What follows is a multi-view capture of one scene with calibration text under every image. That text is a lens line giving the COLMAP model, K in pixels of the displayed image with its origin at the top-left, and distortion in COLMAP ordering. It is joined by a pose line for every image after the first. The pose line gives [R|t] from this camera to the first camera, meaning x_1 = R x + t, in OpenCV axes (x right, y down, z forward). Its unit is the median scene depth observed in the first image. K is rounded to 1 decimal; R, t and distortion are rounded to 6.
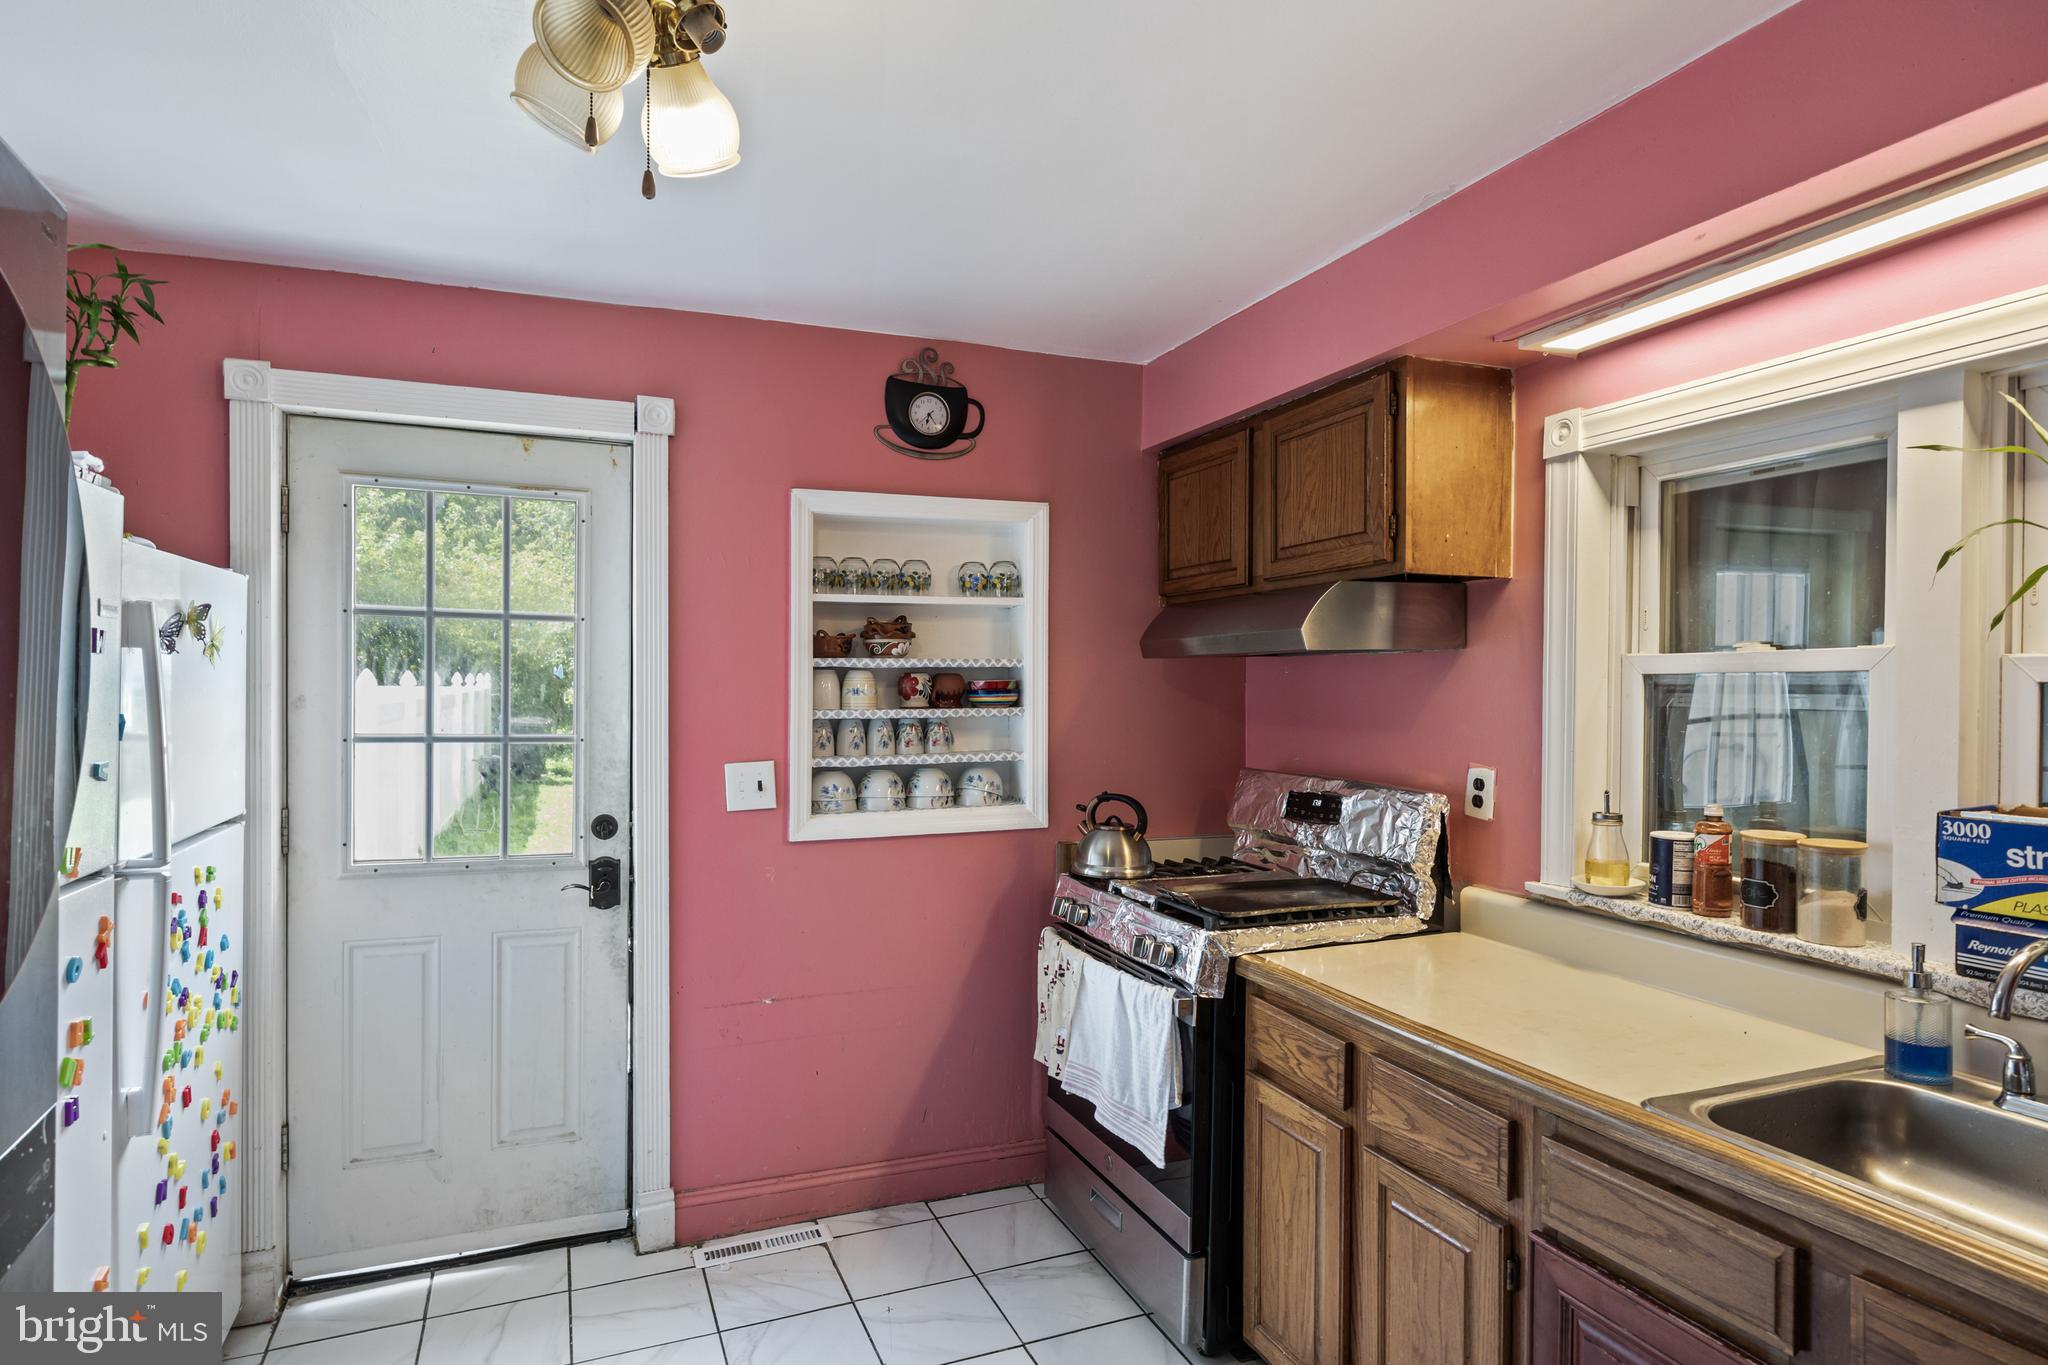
lens RADIAL K [[1111.4, 0, 1025.6], [0, 1111.4, 561.3], [0, 0, 1]] dist [-0.002627, 0.000938]
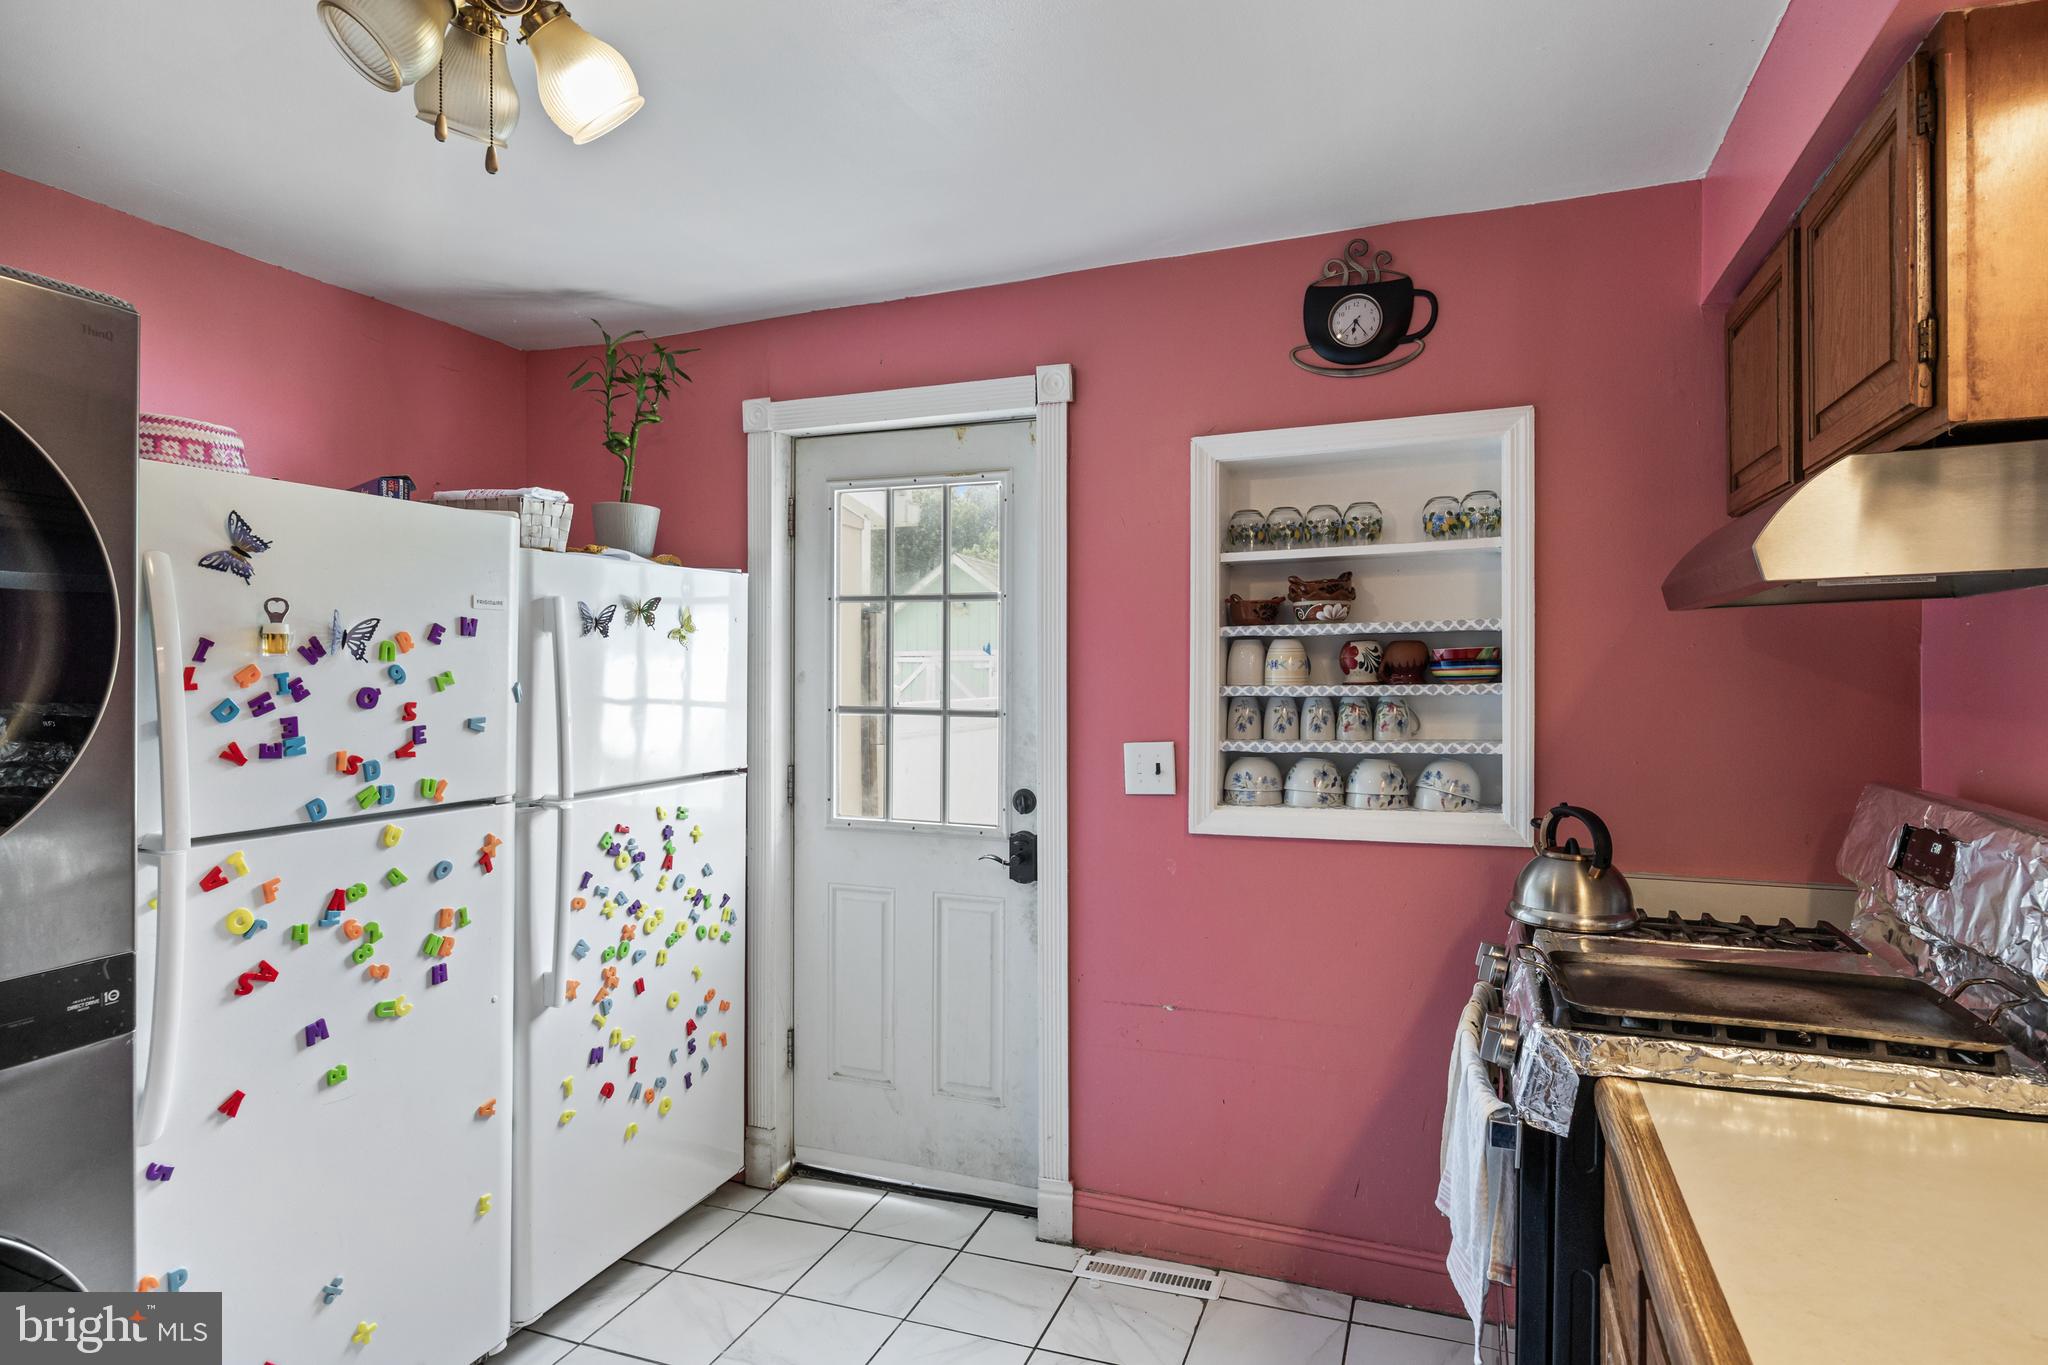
lens RADIAL K [[1127.5, 0, 1027.3], [0, 1127.5, 561.7], [0, 0, 1]] dist [-0.005193, -0.000099]
pose [[0.726025, -0.073302, -0.683751, 0.341427], [0.084260, 0.996293, -0.017340, 0.042991], [0.682487, -0.045024, 0.729510, 0.277438]]
